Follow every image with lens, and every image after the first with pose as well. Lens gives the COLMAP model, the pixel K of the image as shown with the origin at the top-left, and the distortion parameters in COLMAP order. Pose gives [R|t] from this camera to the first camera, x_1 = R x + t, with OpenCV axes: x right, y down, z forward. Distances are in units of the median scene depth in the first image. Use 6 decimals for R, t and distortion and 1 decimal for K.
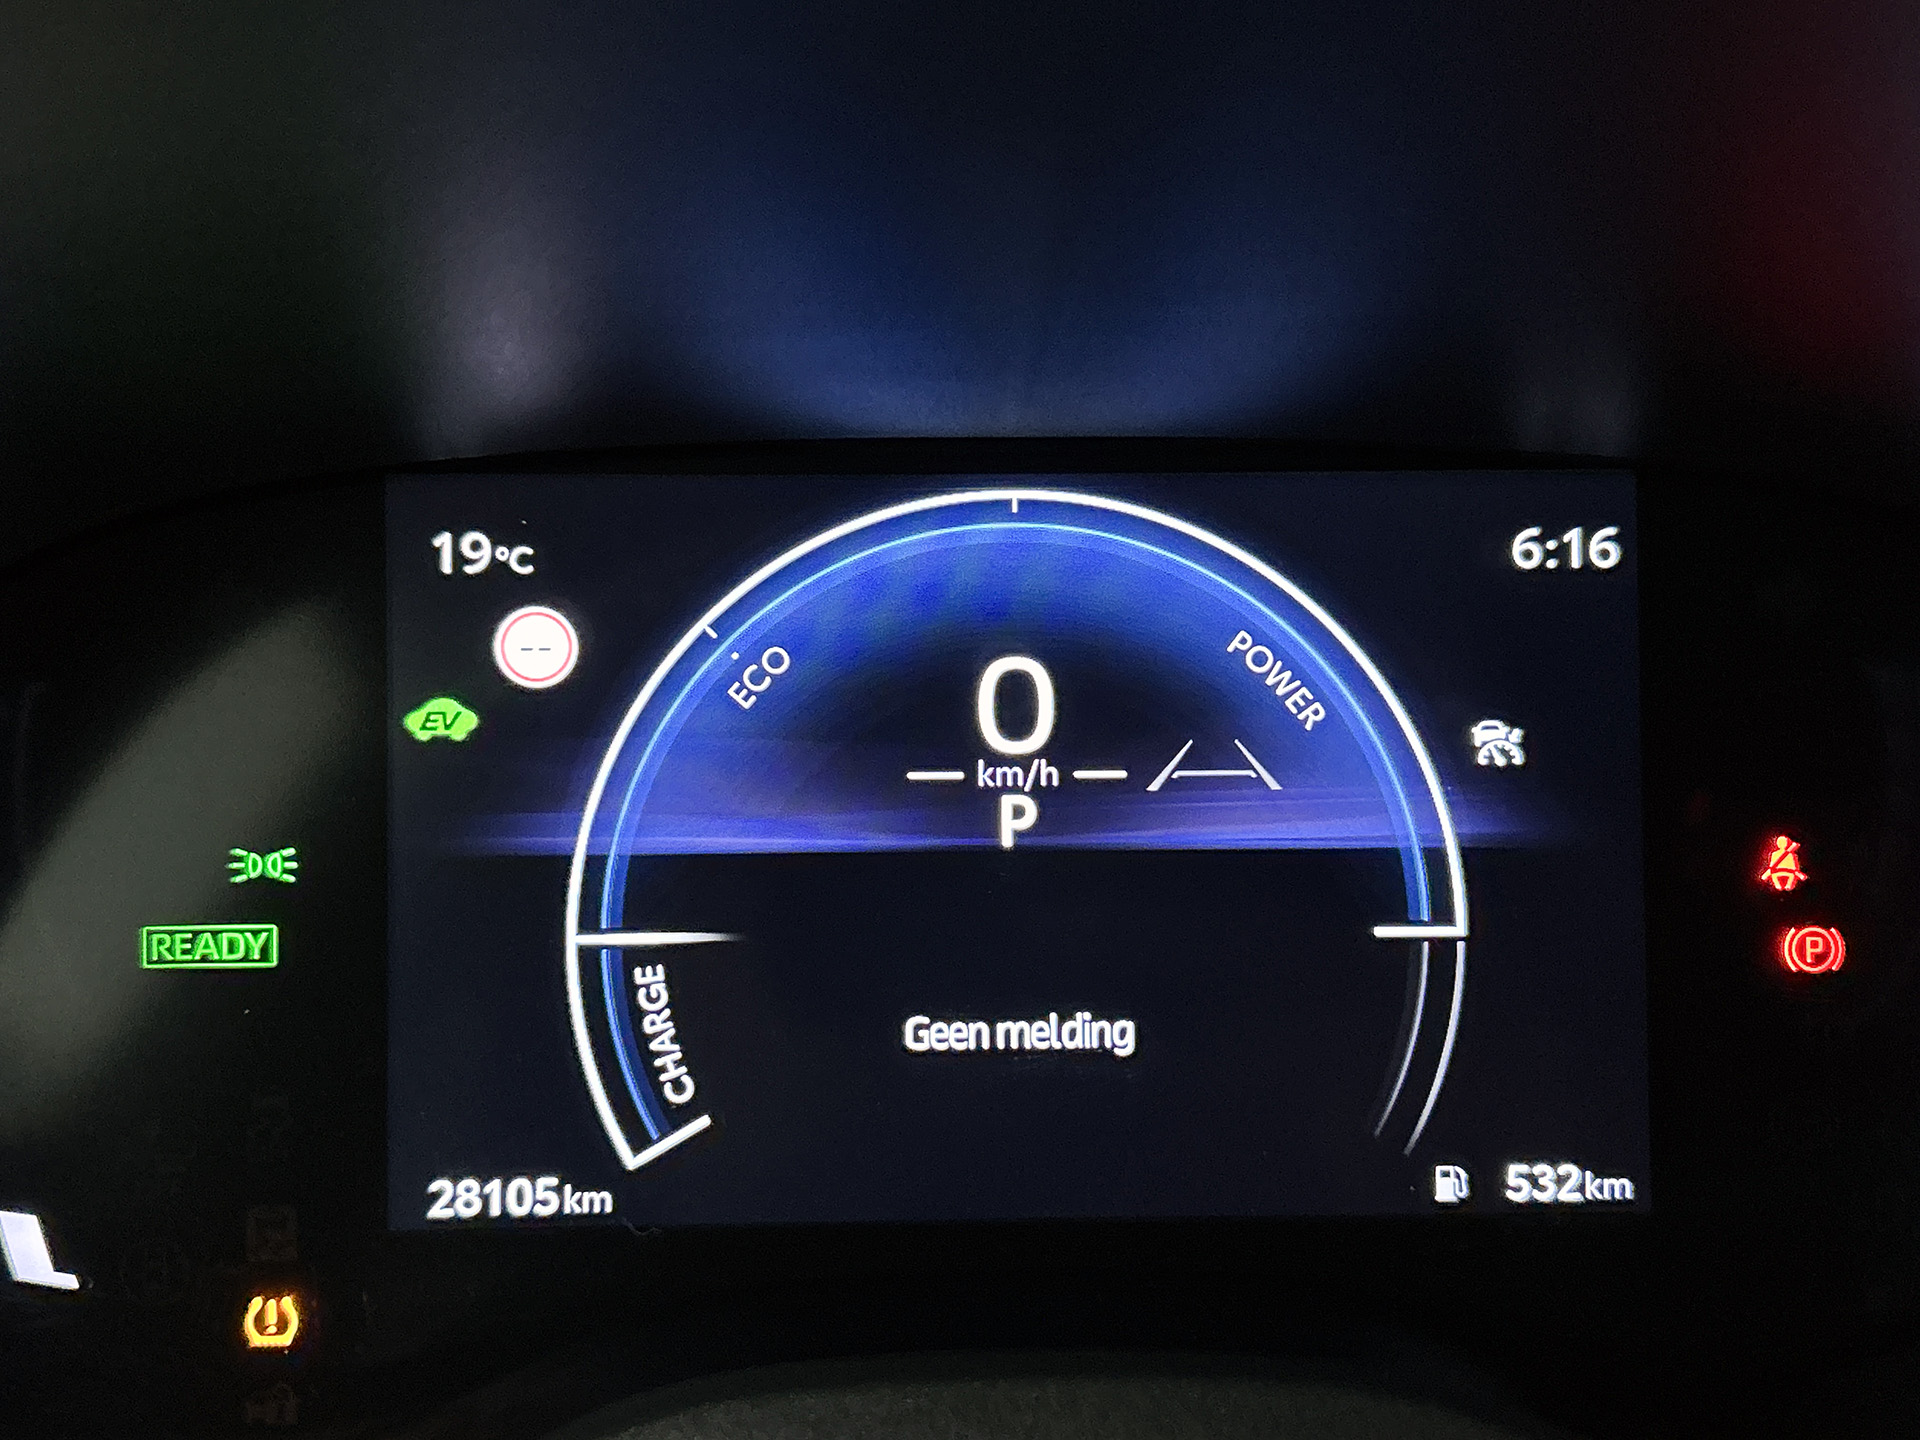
lens RADIAL K [[2289.4, 0, 959.3], [0, 2289.4, 810.7], [0, 0, 1]] dist [0.115257, -0.005473]
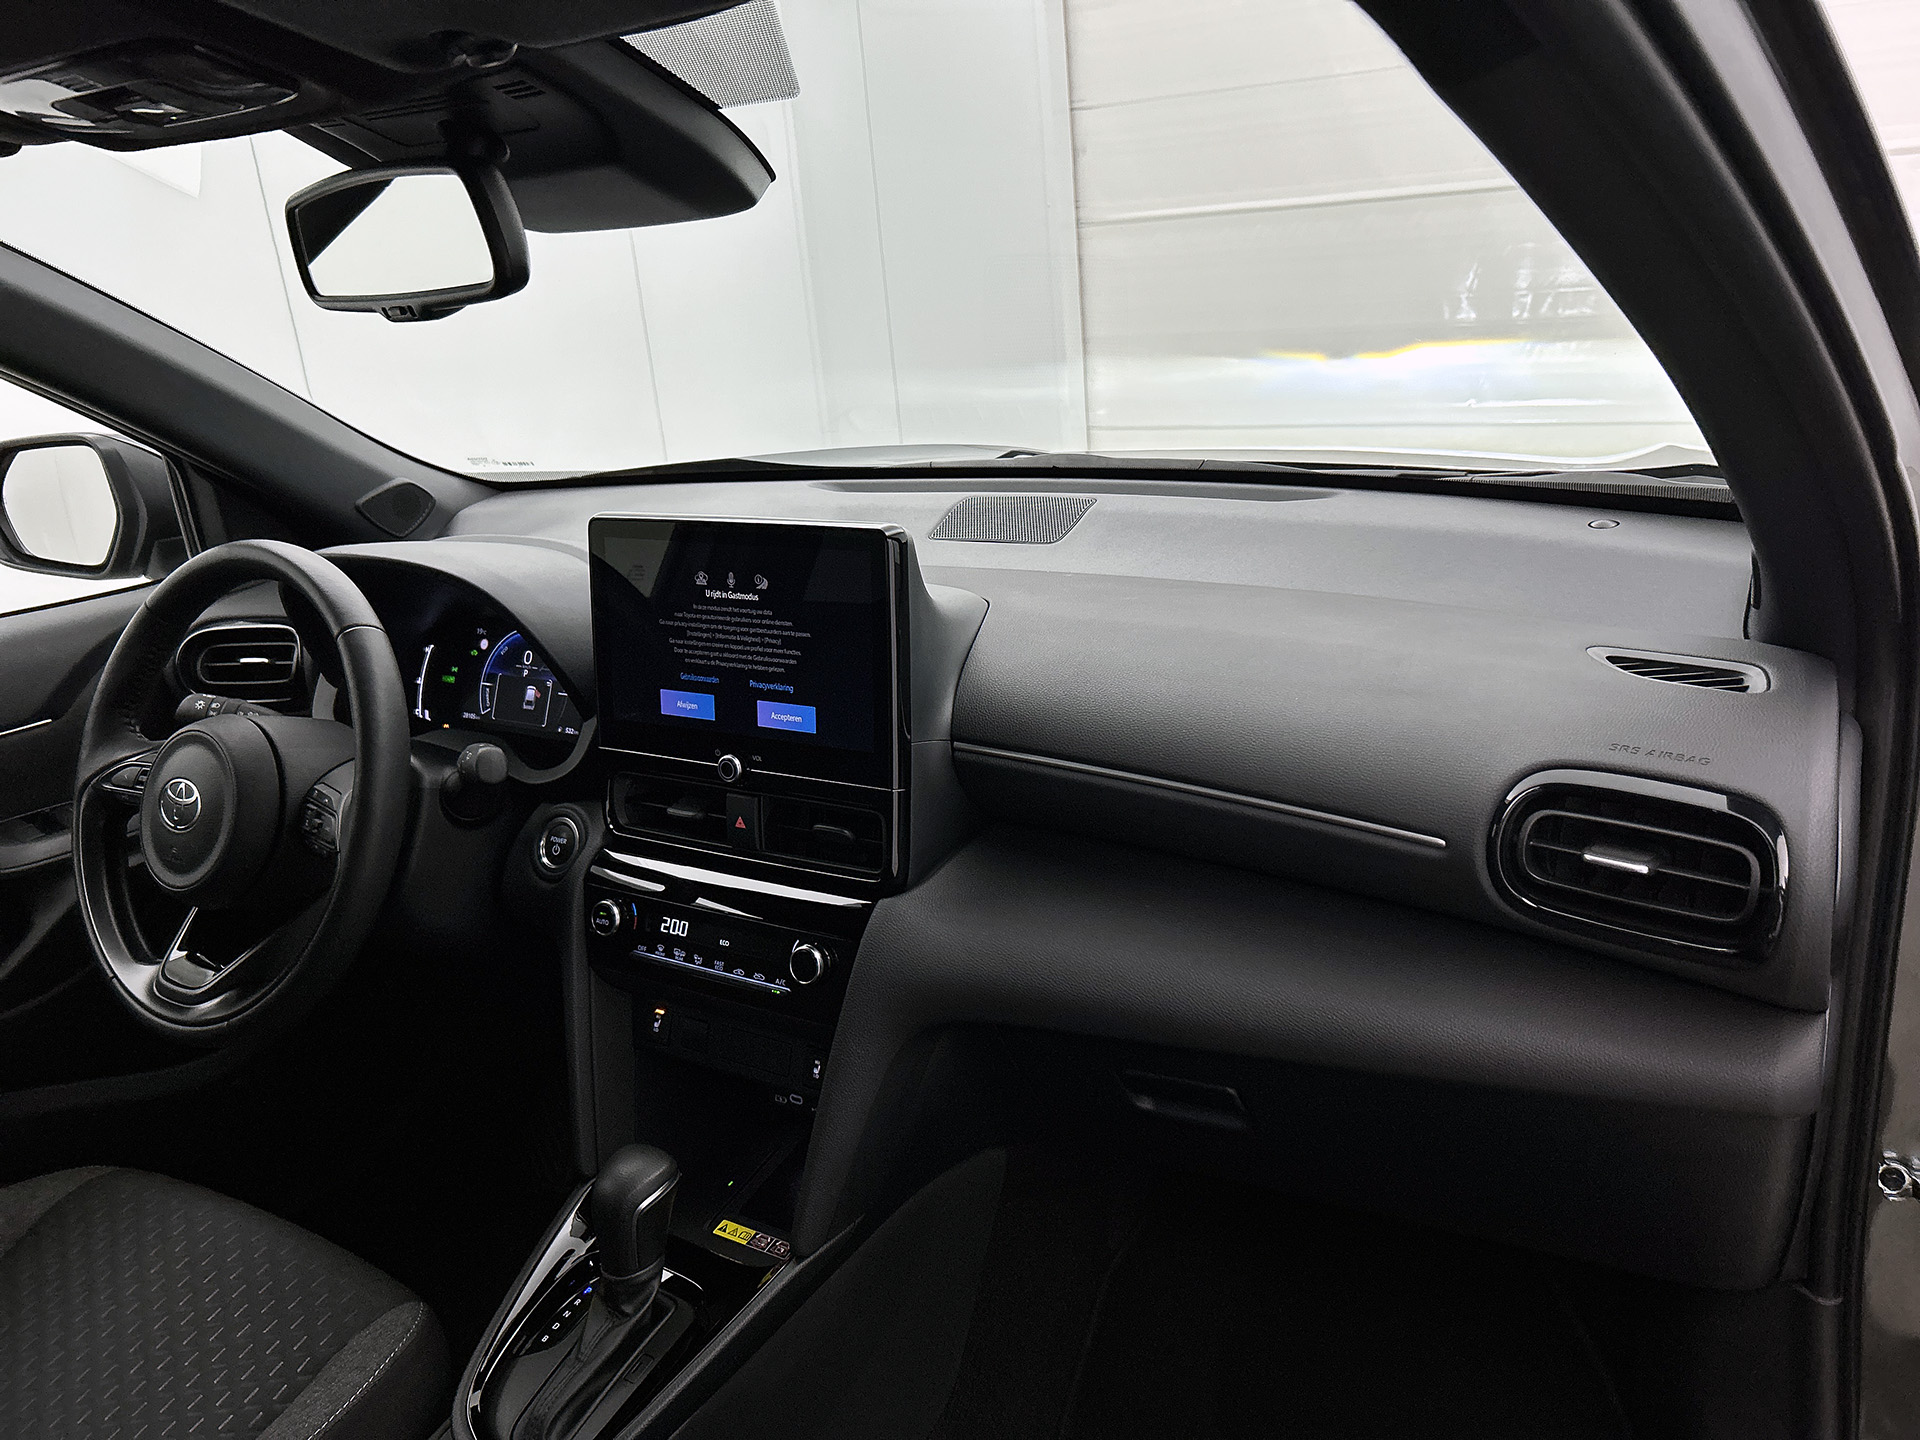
lens RADIAL K [[1452.6, 0, 960.0], [0, 1452.6, 720.0], [0, 0, 1]] dist [0.077233, -0.087808]
pose [[0.826446, 0.107705, -0.552618, 3.743085], [-0.131644, 0.991290, -0.003672, -0.012886], [0.547410, 0.075784, 0.833426, -2.097041]]
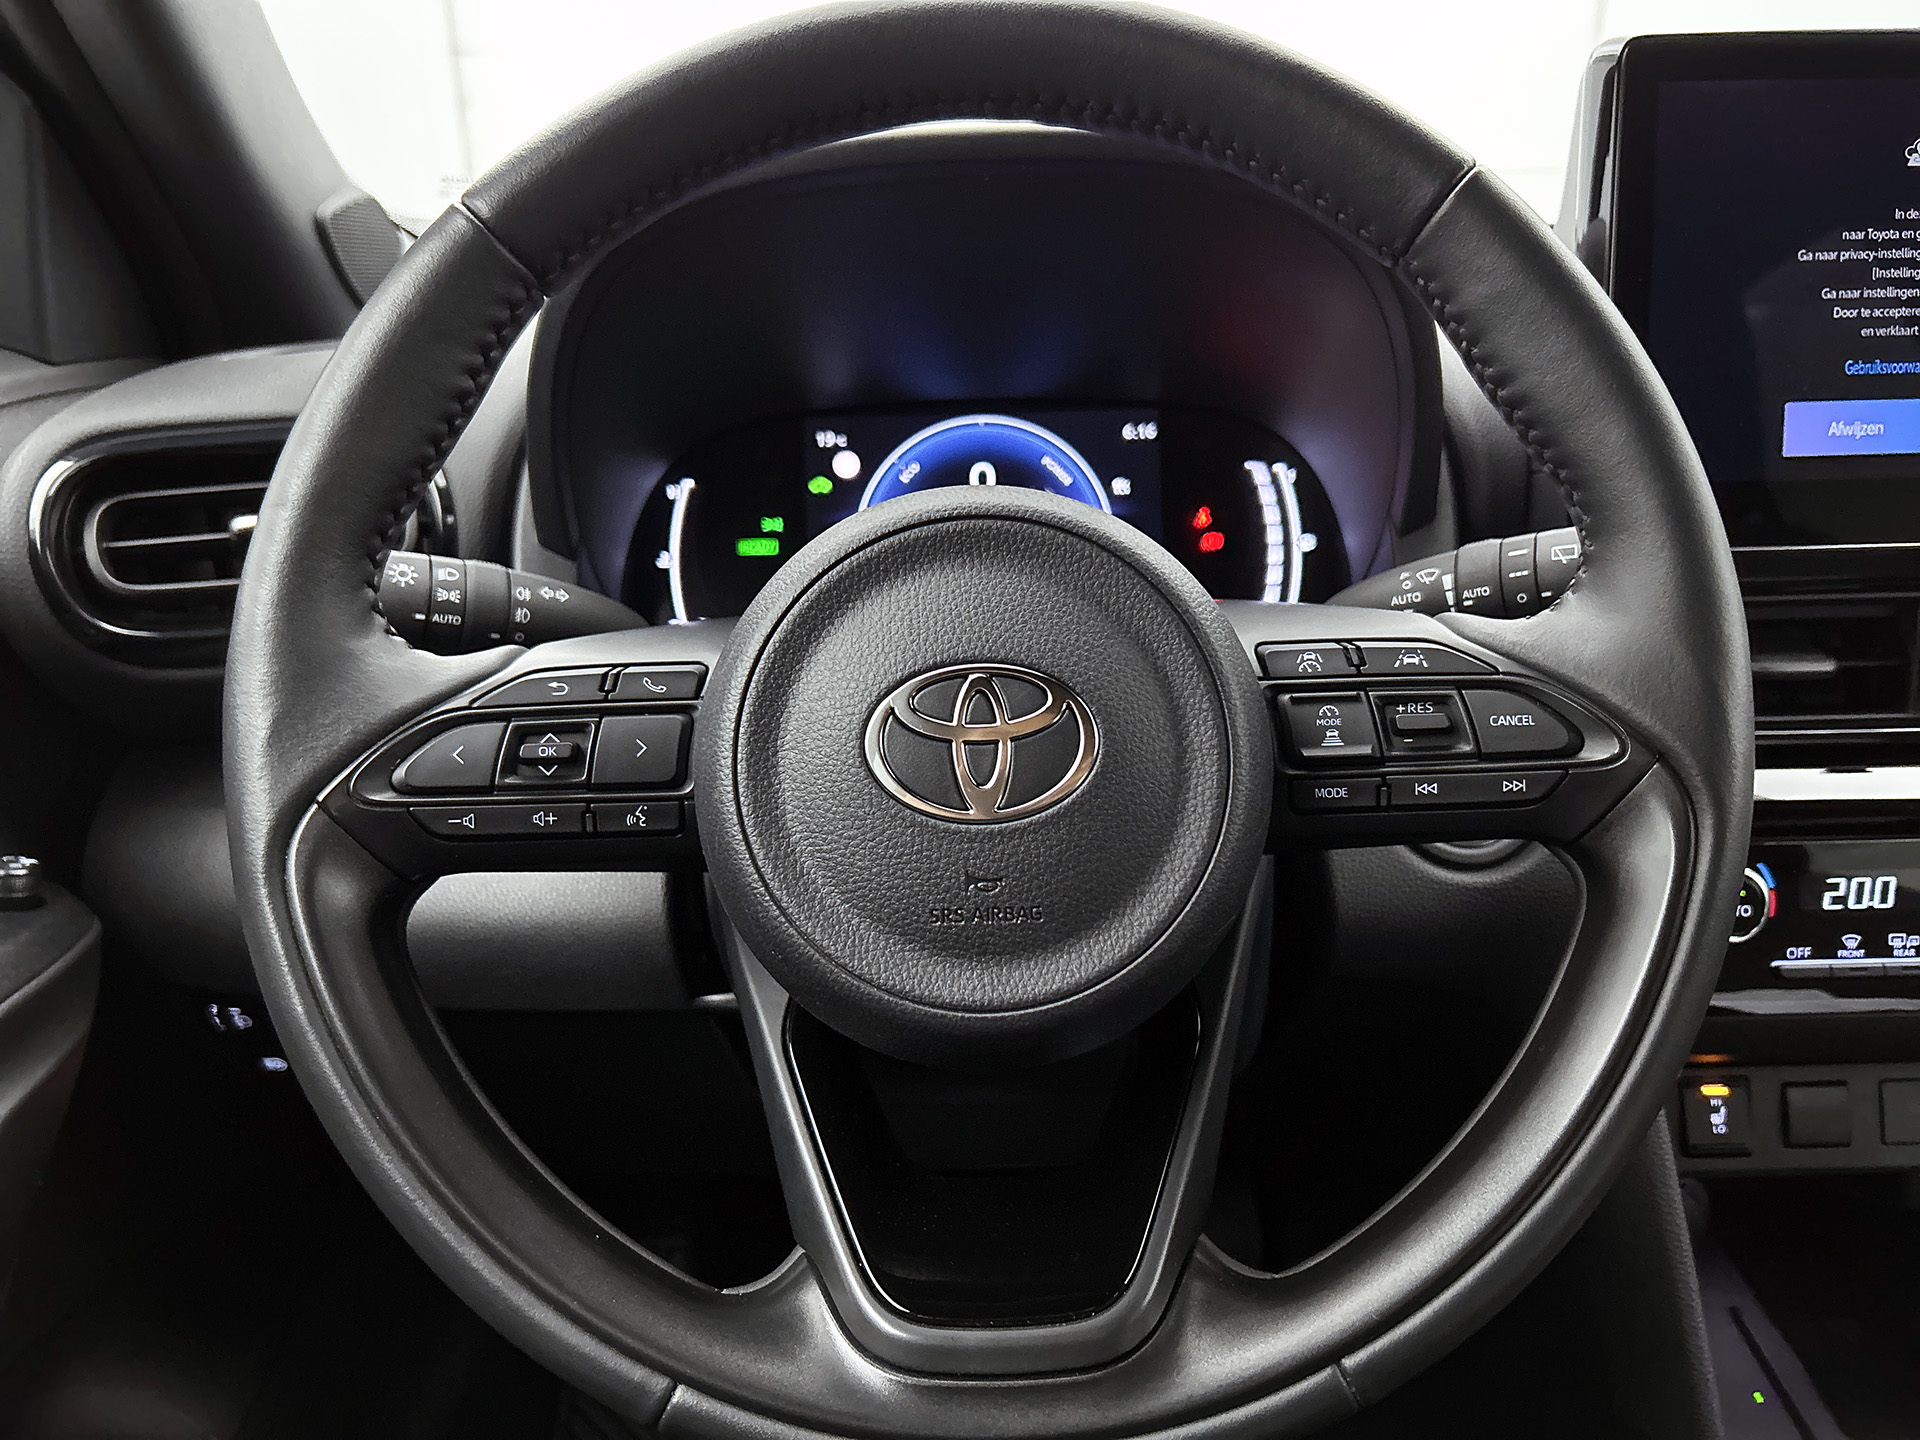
lens RADIAL K [[1498.0, 0, 999.9], [0, 1498.0, 711.7], [0, 0, 1]] dist [0.109950, -0.144342]
pose [[0.999593, -0.022870, -0.017064, 0.081054], [0.020957, 0.994263, -0.104886, 0.549143], [0.019365, 0.104486, 0.994338, -1.241419]]
